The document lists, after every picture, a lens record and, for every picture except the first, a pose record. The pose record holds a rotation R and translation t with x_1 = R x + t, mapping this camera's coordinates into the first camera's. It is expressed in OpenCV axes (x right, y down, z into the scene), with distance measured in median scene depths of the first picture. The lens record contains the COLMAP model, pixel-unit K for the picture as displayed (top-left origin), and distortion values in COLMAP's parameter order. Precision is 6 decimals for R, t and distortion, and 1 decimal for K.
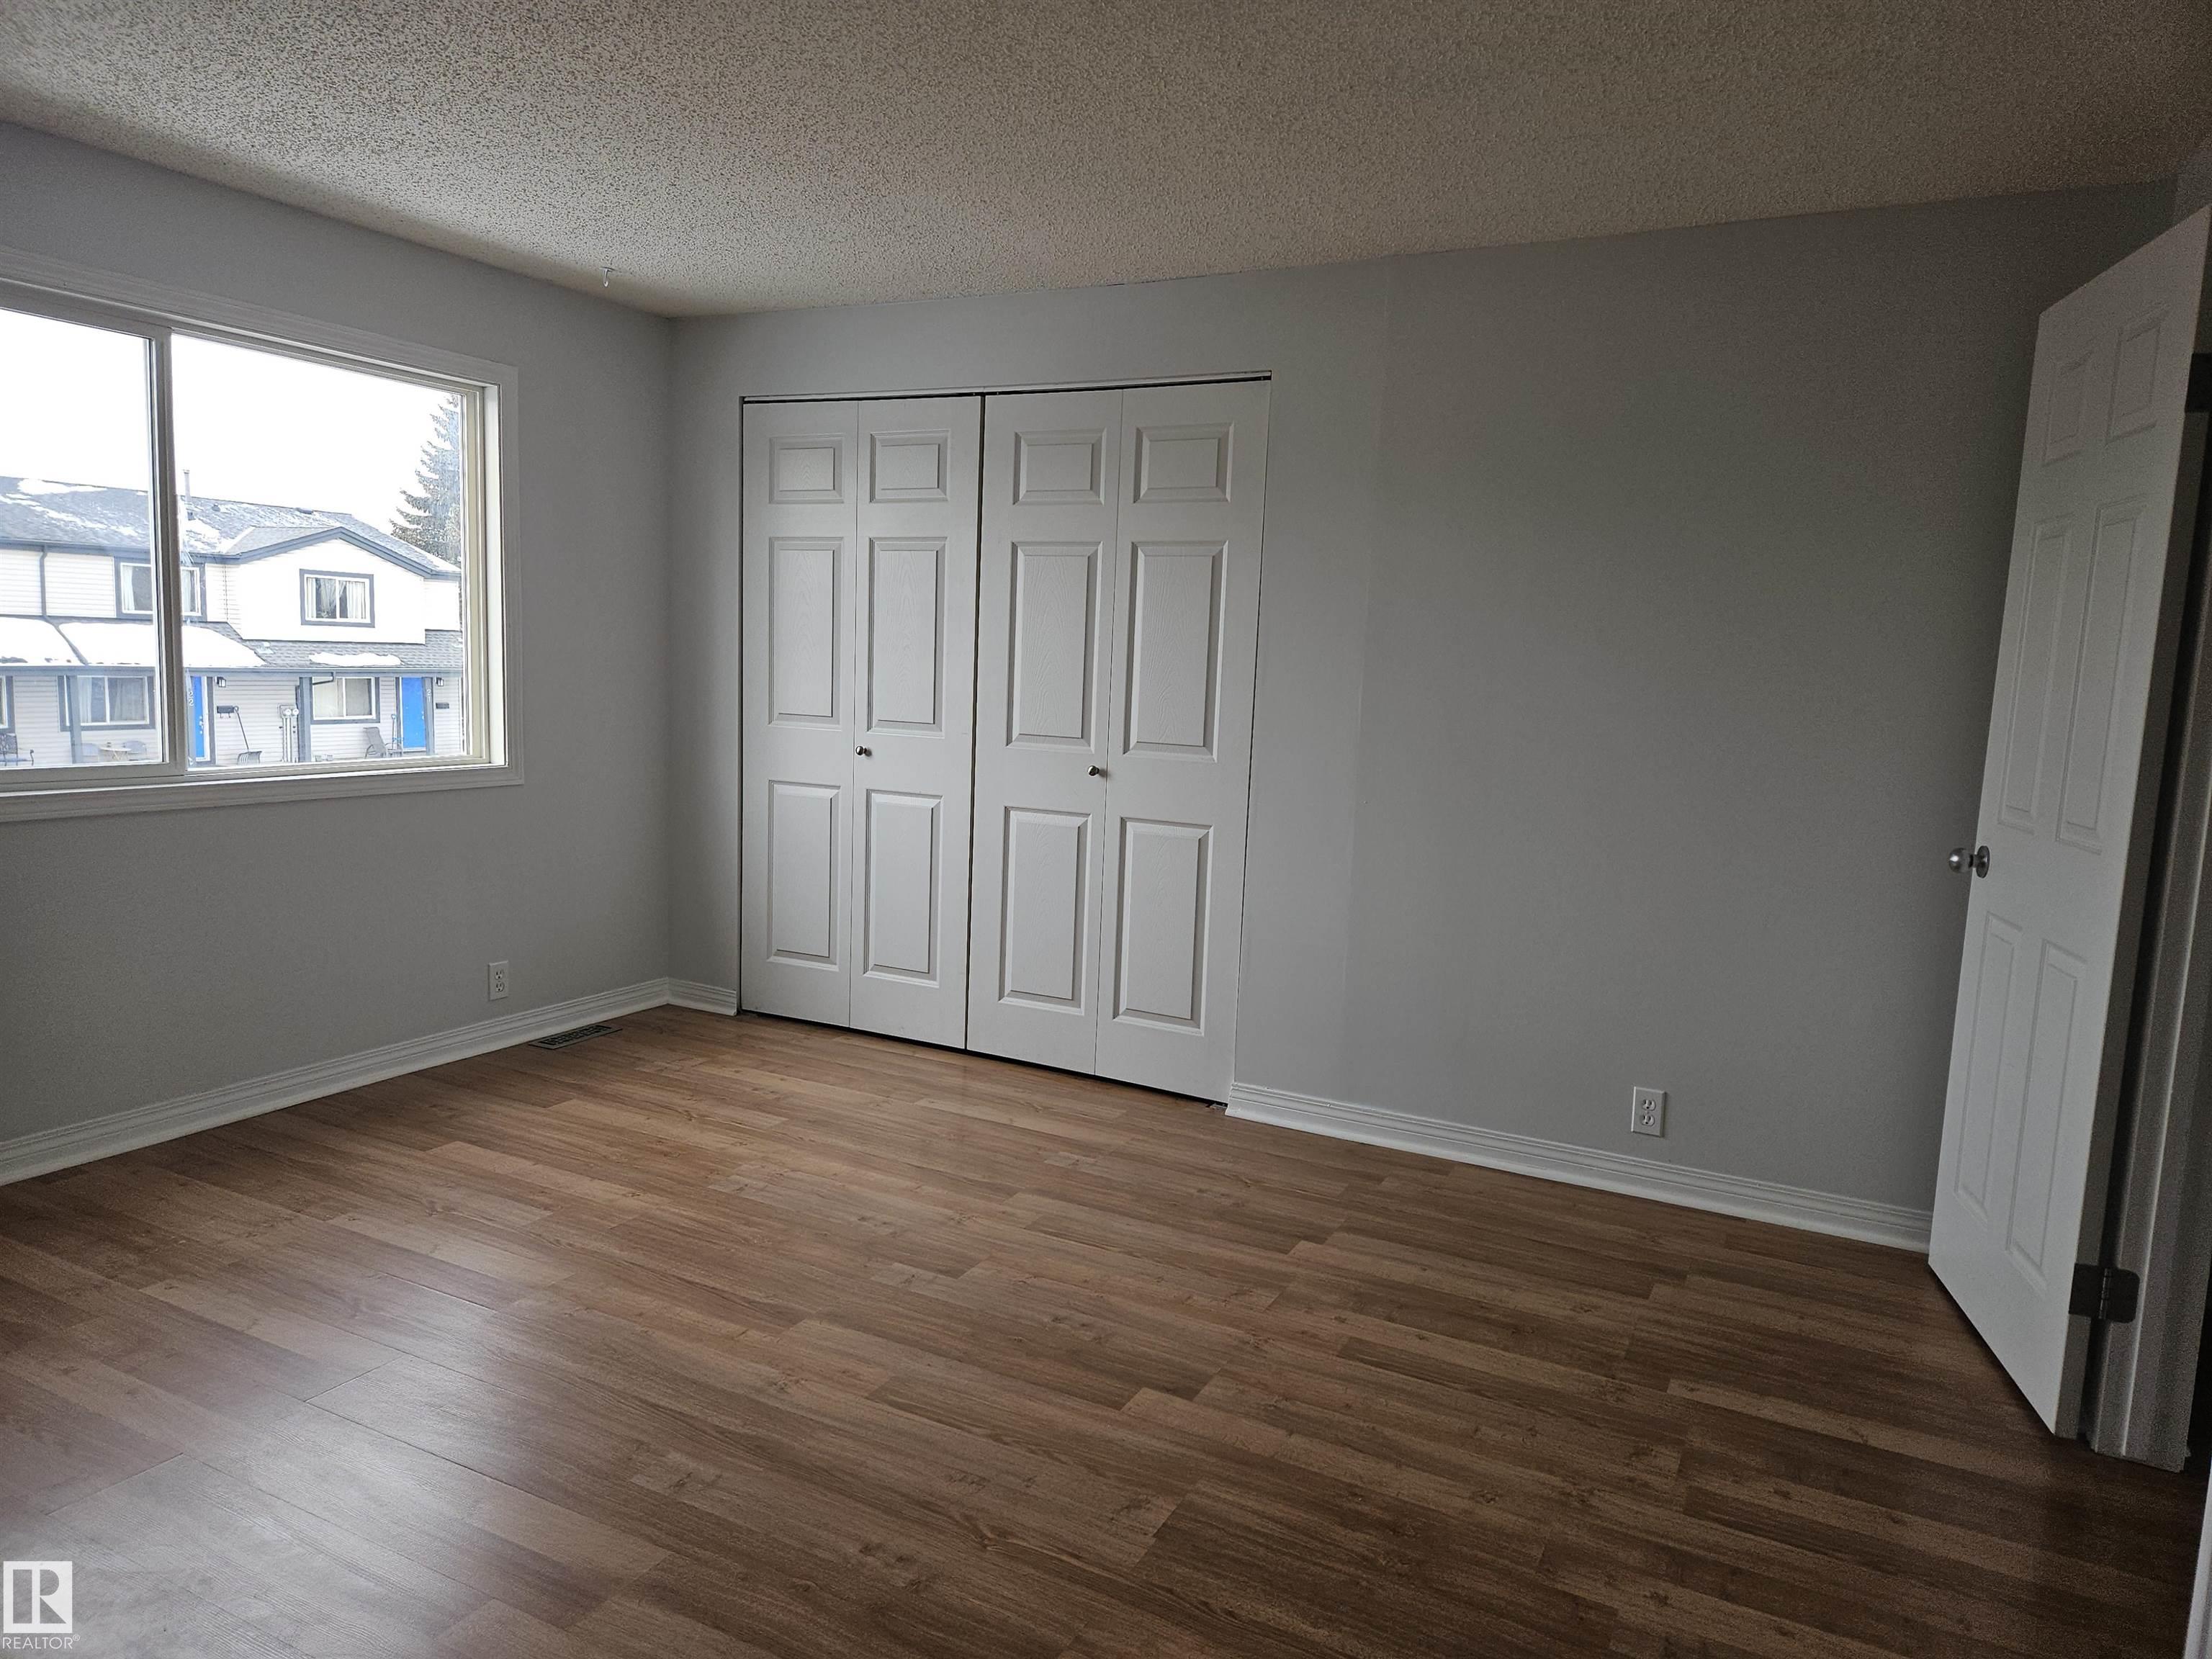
lens RADIAL K [[1448.8, 0, 1106.0], [0, 1448.8, 829.5], [0, 0, 1]] dist [0.001211, 0.000347]
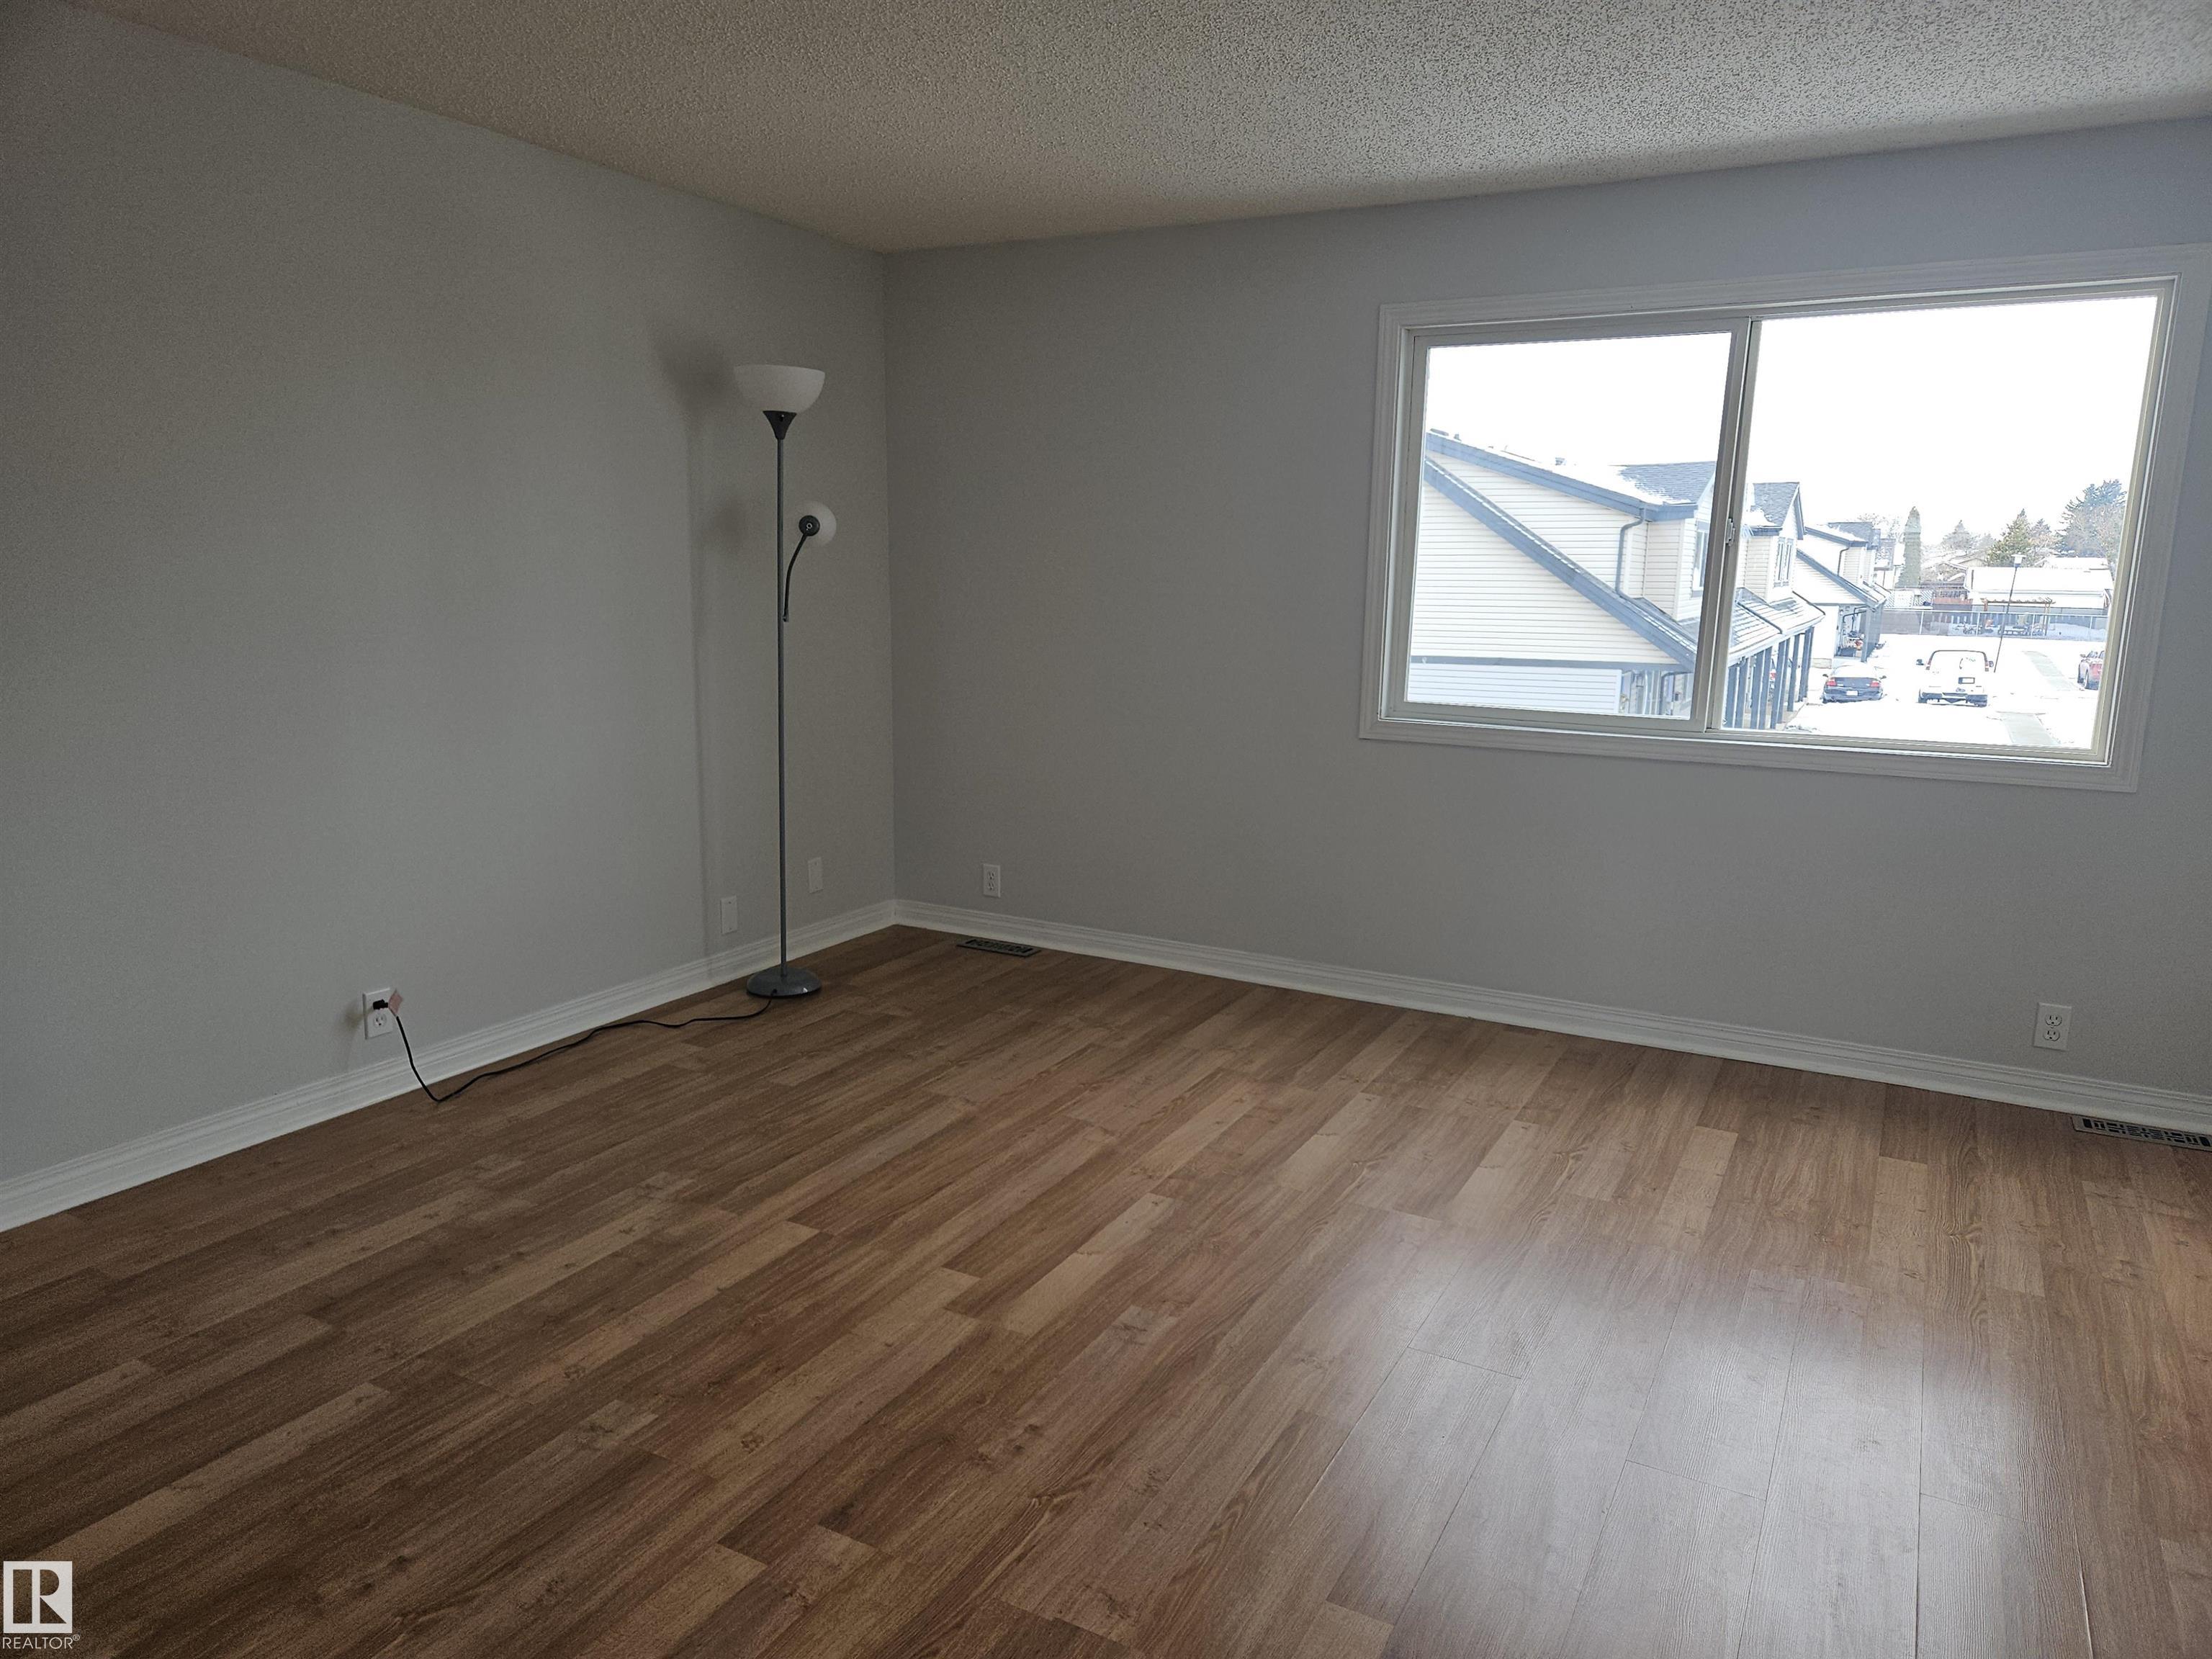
lens RADIAL K [[1515.3, 0, 1103.0], [0, 1515.3, 752.8], [0, 0, 1]] dist [-0.004536, -0.005773]
pose [[-0.028330, 0.090101, -0.995530, 0.577224], [-0.142039, 0.985461, 0.093231, -0.068025], [0.989456, 0.144045, -0.015120, 0.637851]]
